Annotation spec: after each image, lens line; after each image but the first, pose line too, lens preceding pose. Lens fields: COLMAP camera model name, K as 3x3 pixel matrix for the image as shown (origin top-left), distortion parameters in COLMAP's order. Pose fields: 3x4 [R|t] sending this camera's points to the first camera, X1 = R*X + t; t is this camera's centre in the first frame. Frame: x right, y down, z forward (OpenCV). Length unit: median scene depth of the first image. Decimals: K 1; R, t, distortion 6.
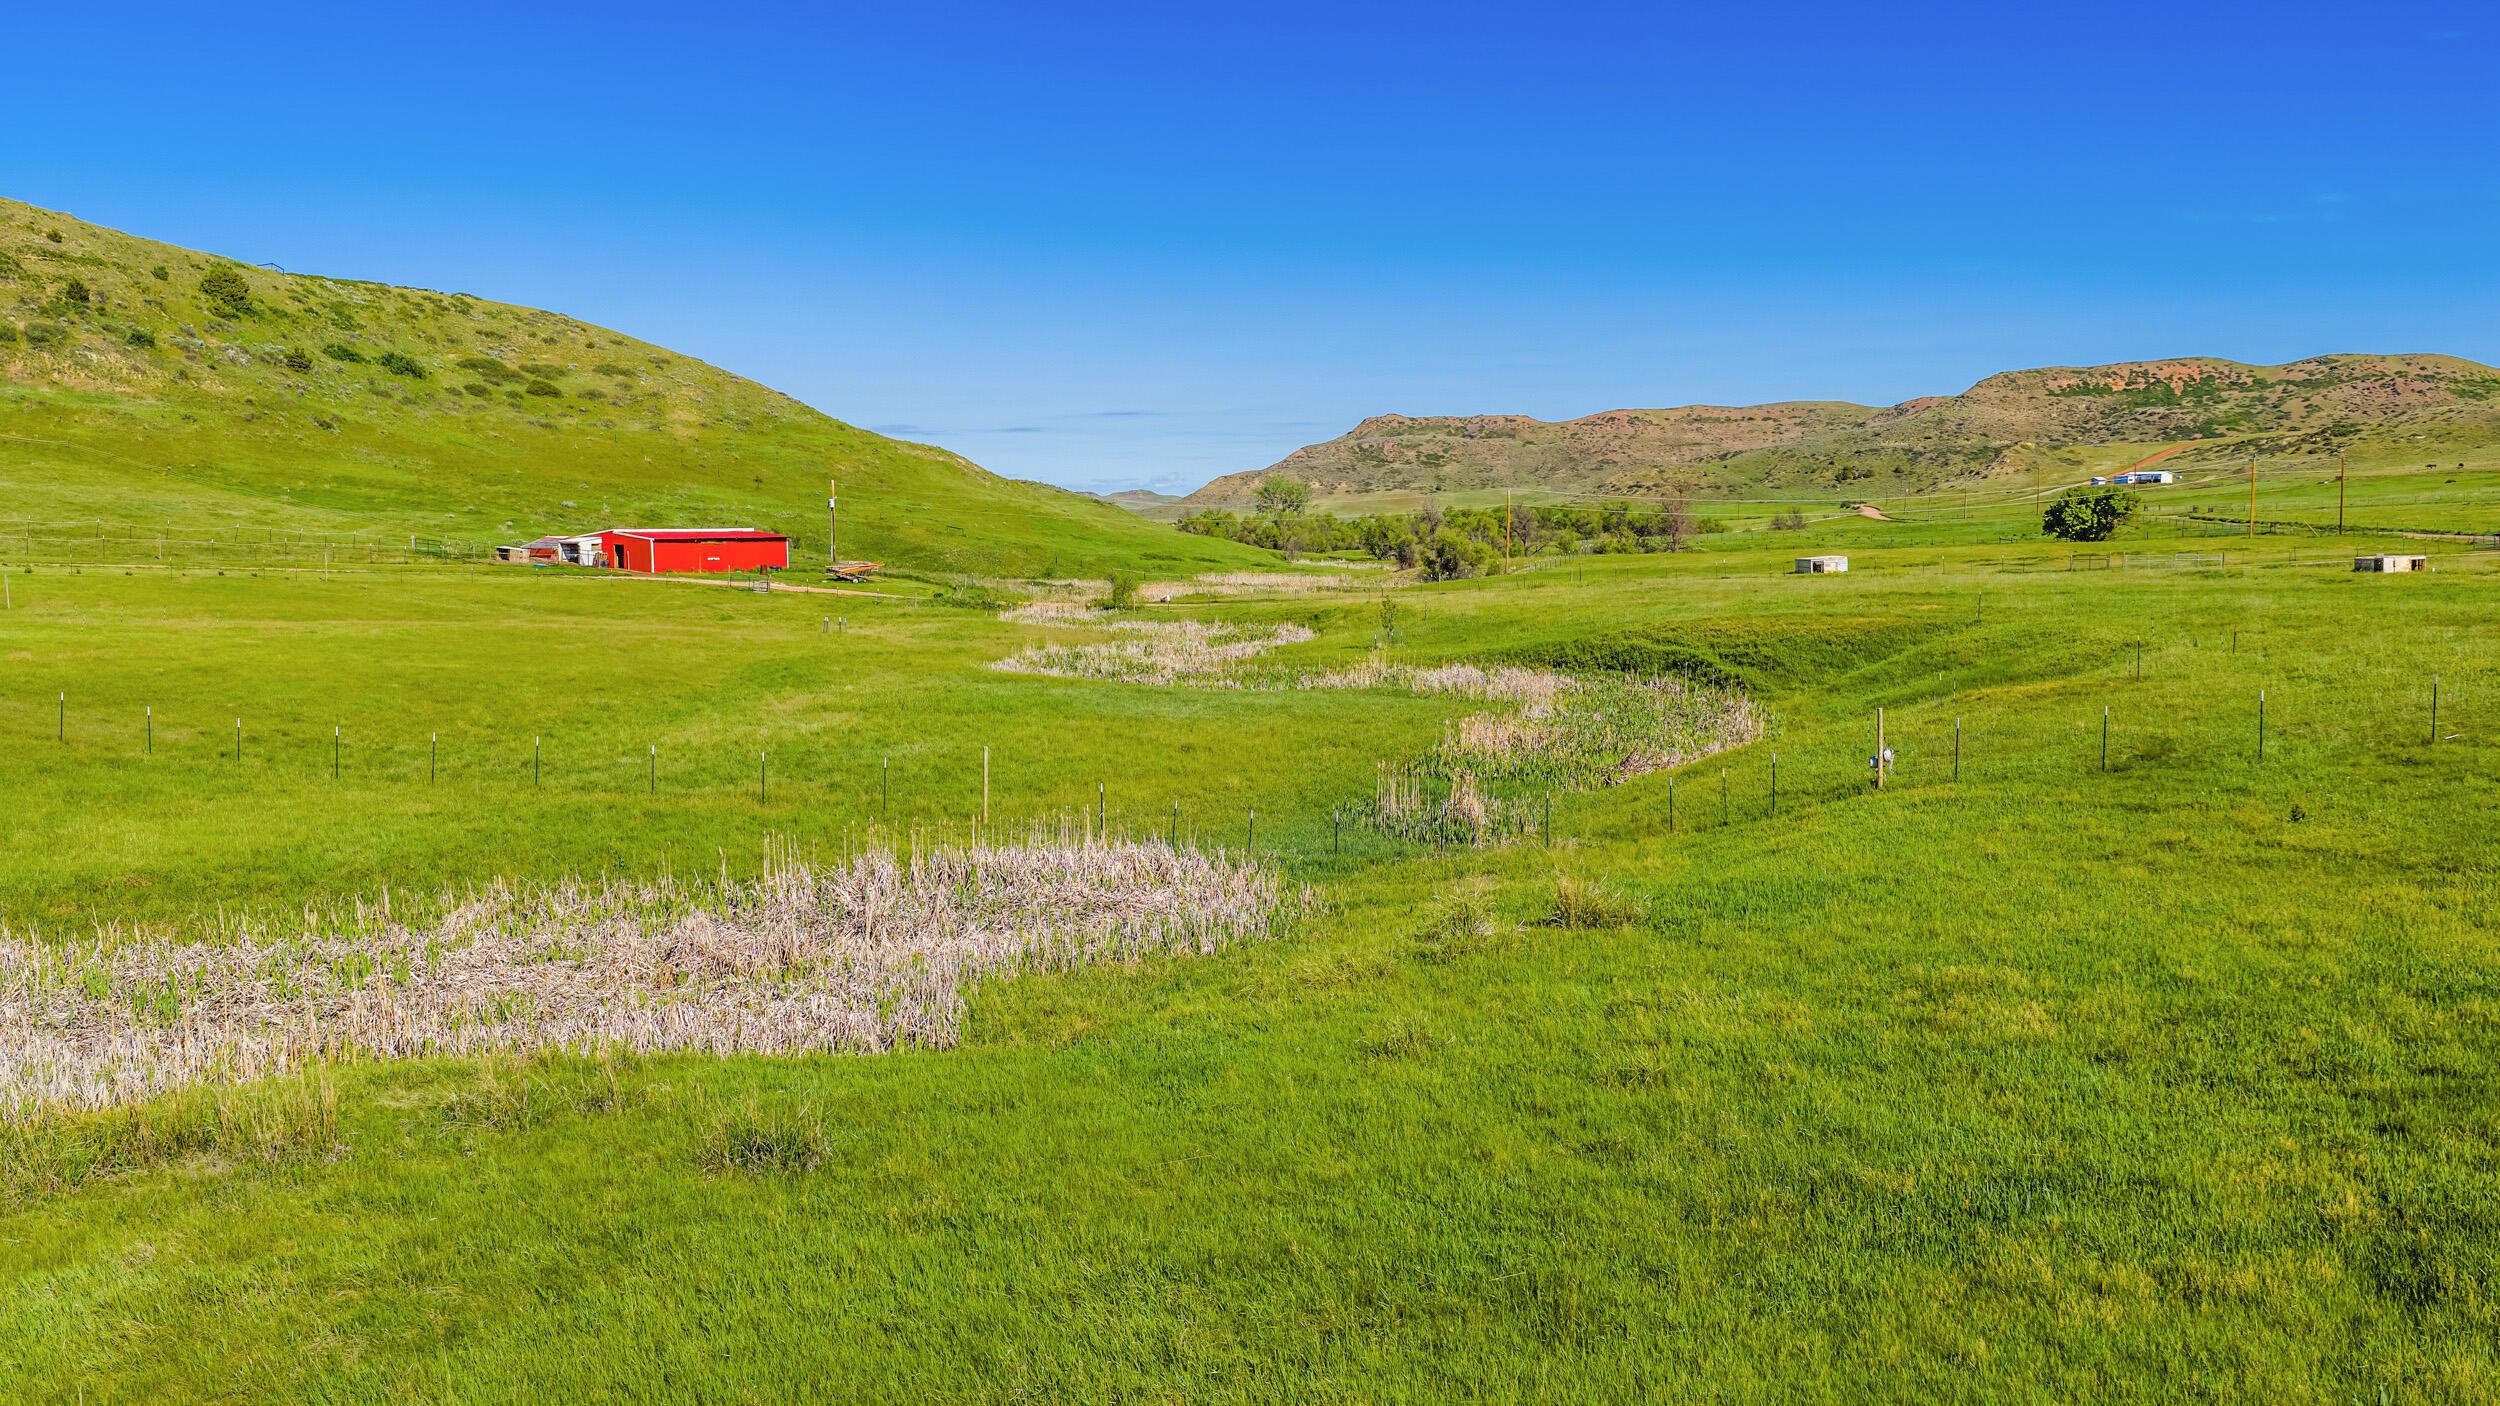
lens RADIAL K [[2056.0, 0, 1251.1], [0, 2056.0, 697.1], [0, 0, 1]] dist [0.031960, -0.060745]
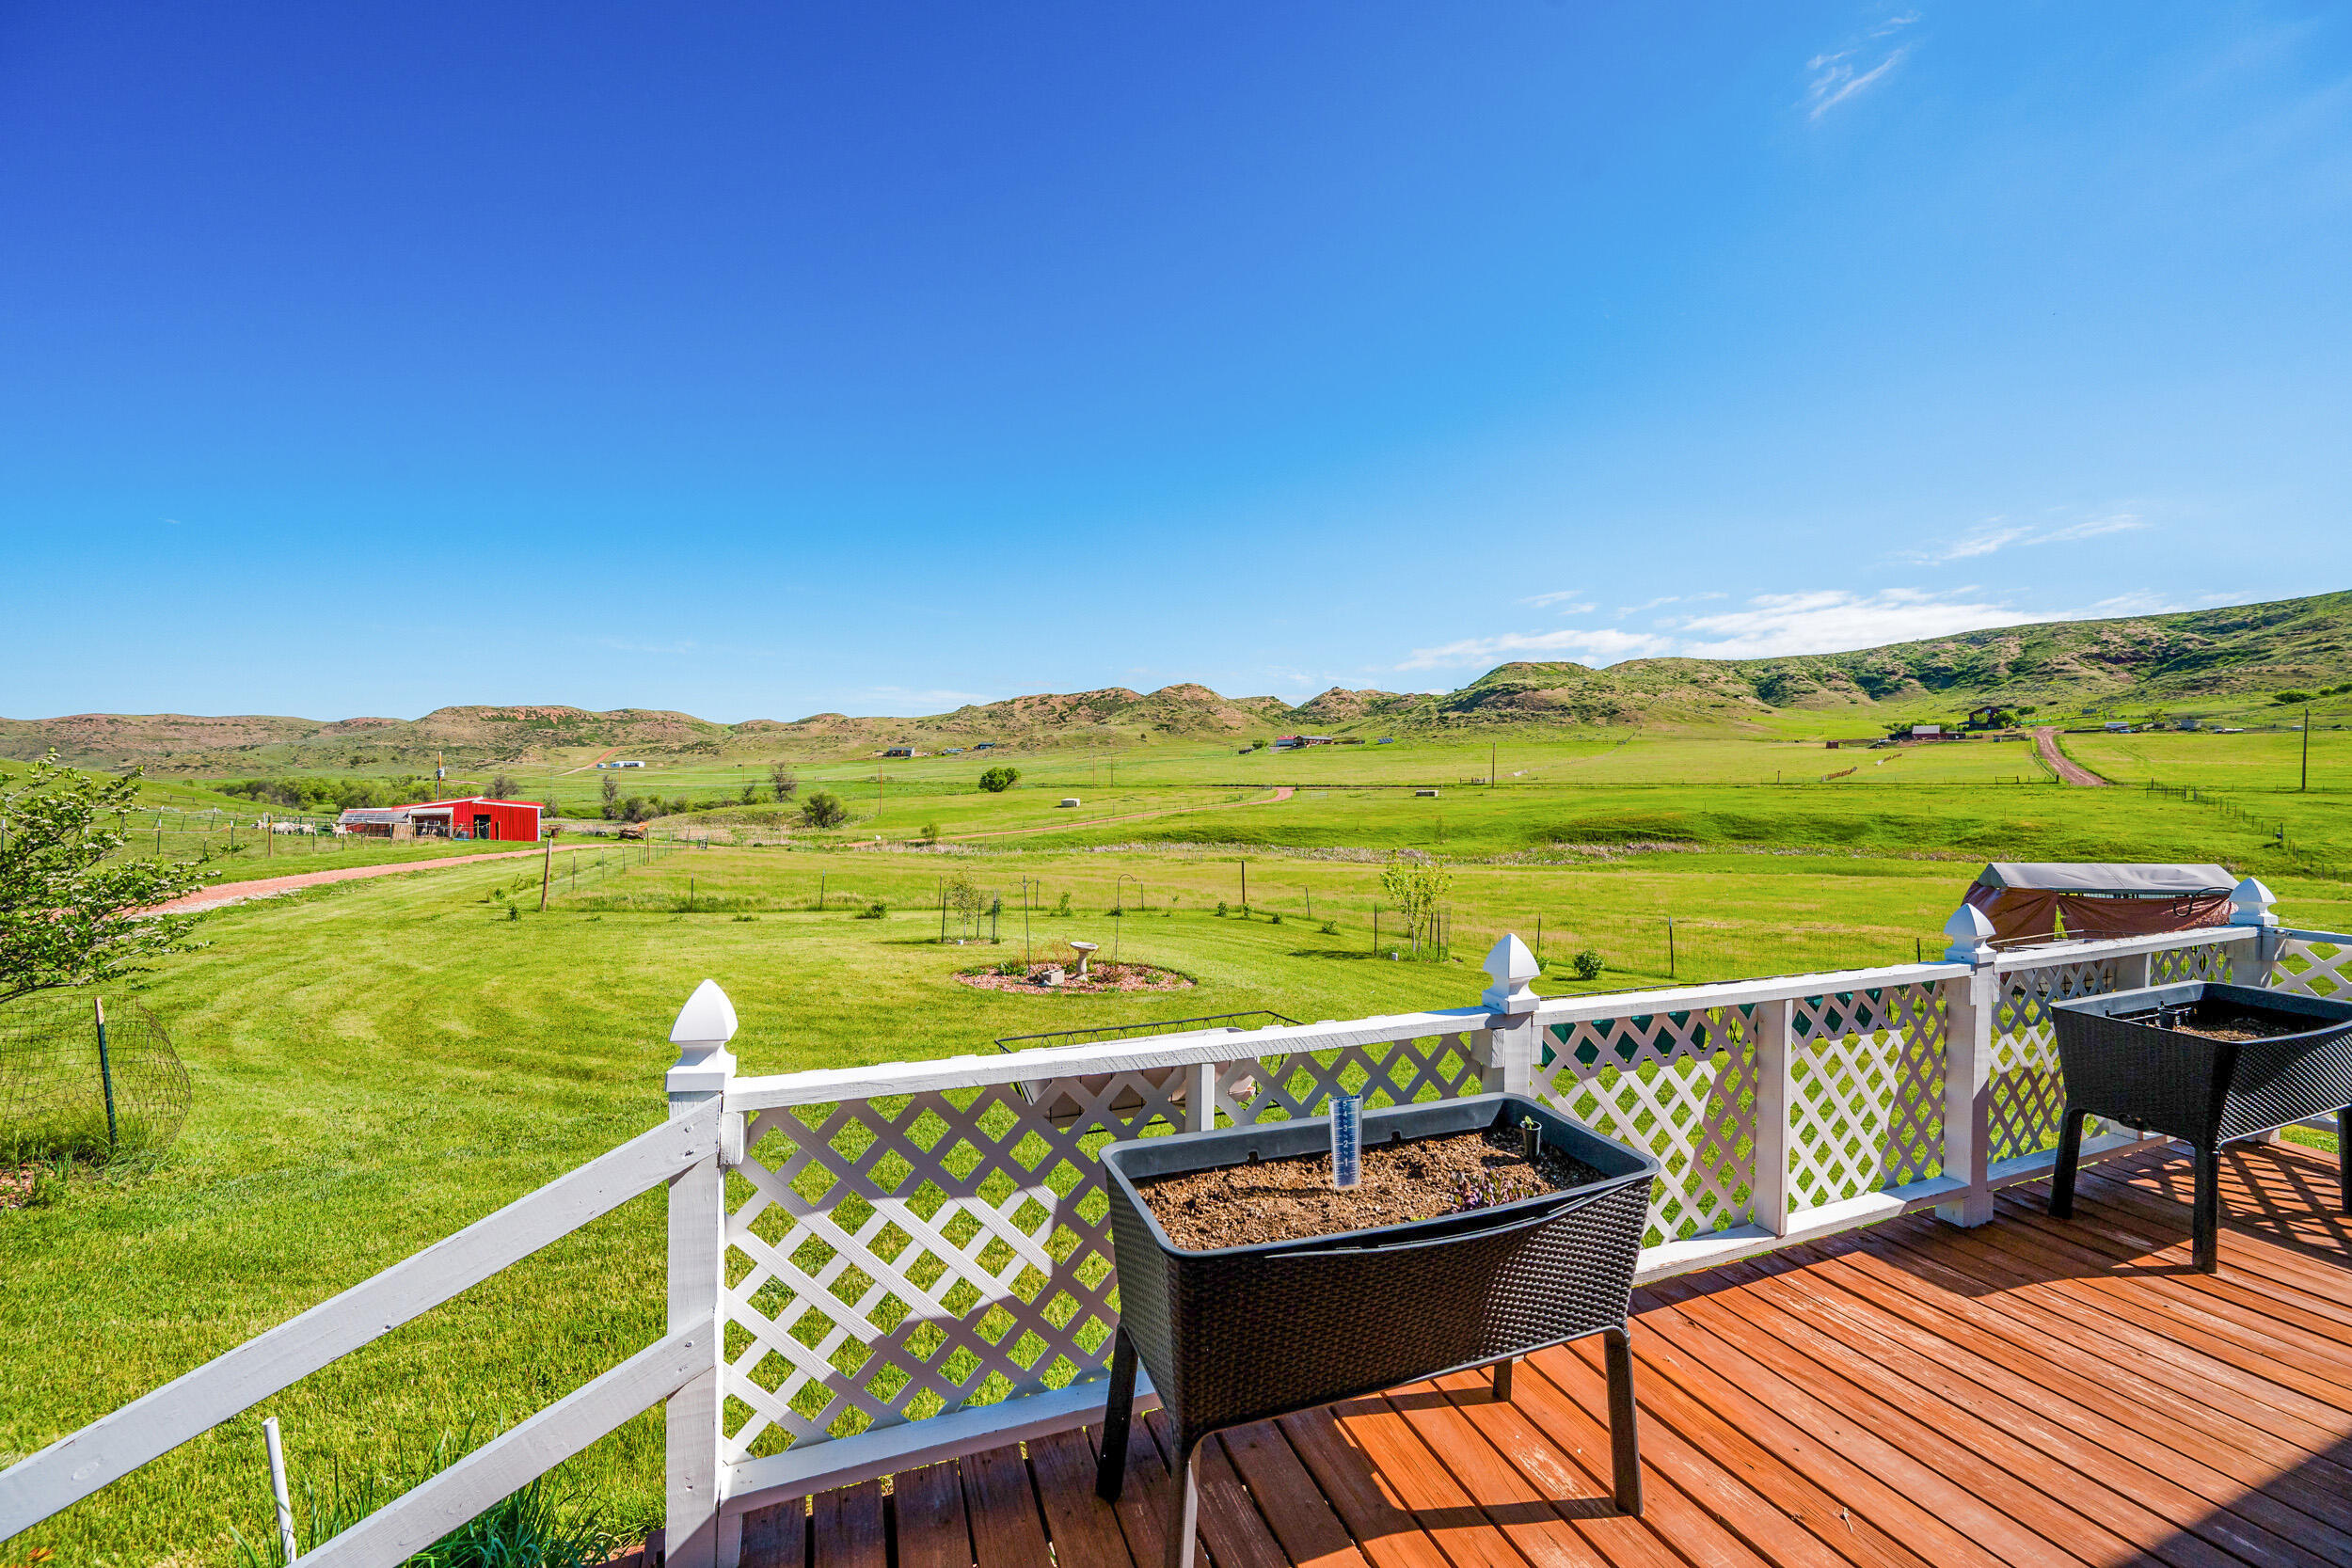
lens RADIAL K [[914.7, 0, 1174.5], [0, 914.7, 783.6], [0, 0, 1]] dist [-0.001706, -0.000501]
pose [[0.456979, -0.008201, 0.889439, -0.068498], [0.085449, 0.995737, -0.034721, -0.005914], [-0.885363, 0.091869, 0.455732, 0.066858]]
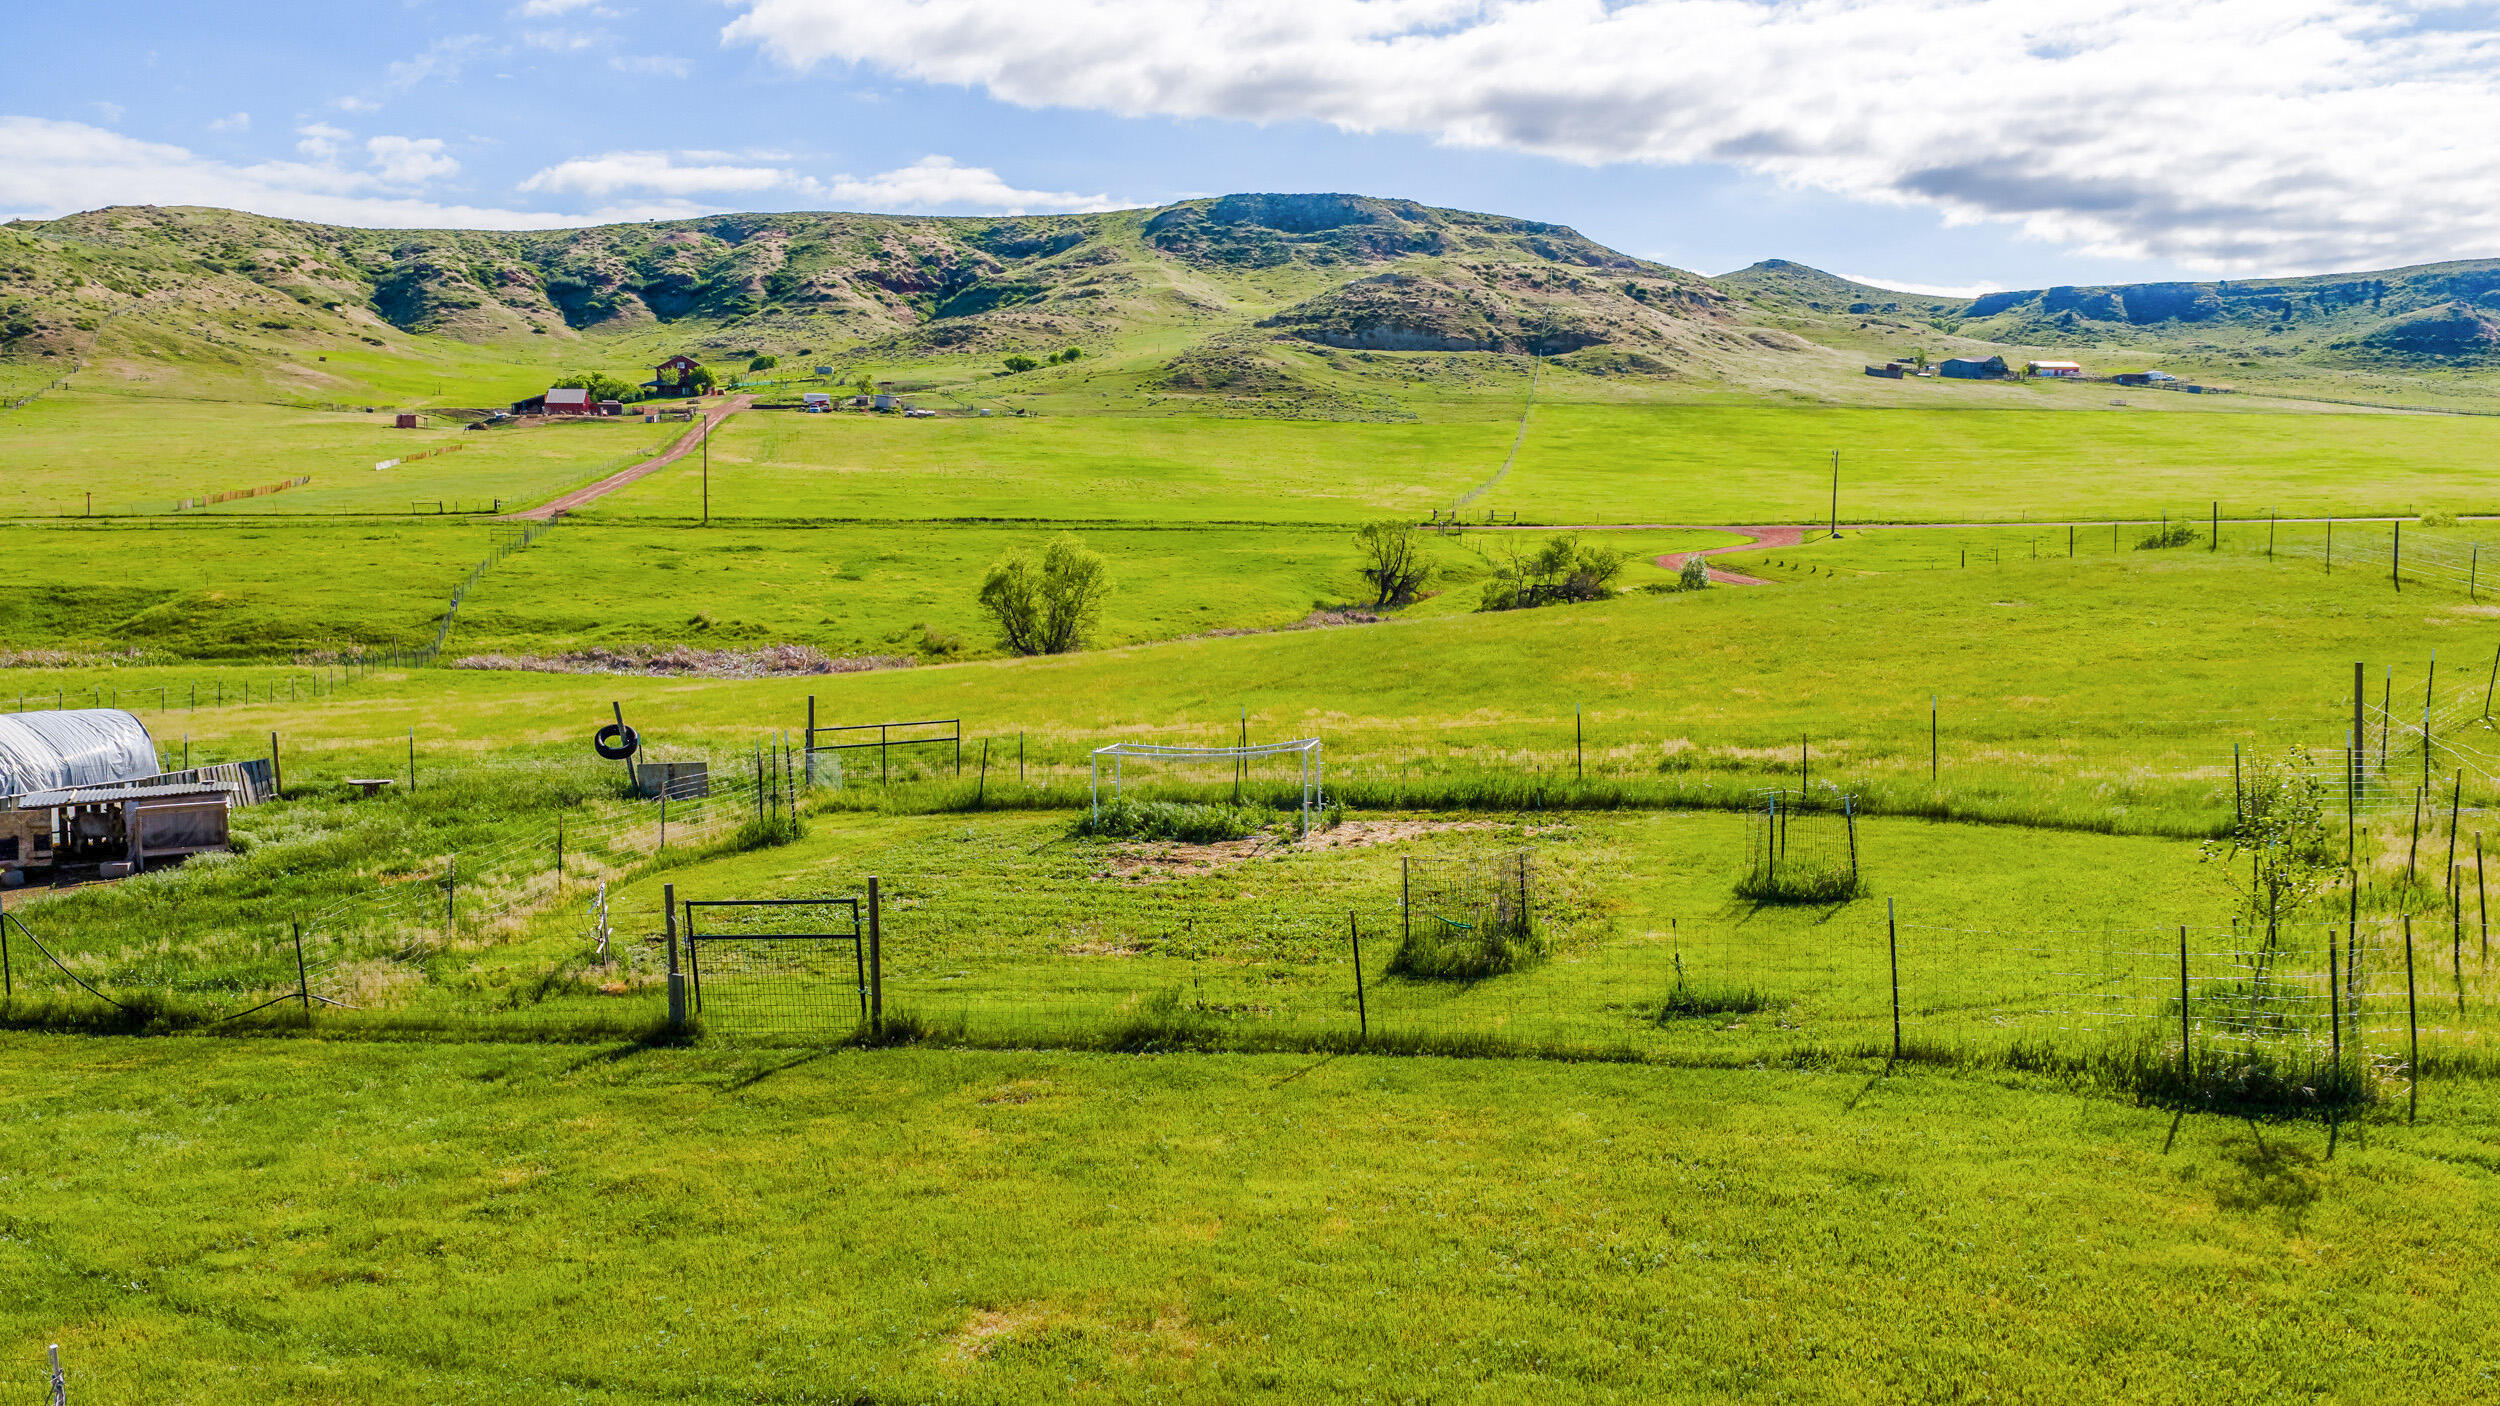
lens RADIAL K [[2058.1, 0, 1250.0], [0, 2058.1, 703.0], [0, 0, 1]] dist [0.030378, -0.059725]
pose [[-0.425477, -0.107866, 0.898518, -0.091671], [0.082323, 0.984141, 0.157127, -0.006480], [-0.901217, 0.140823, -0.409850, 0.040335]]
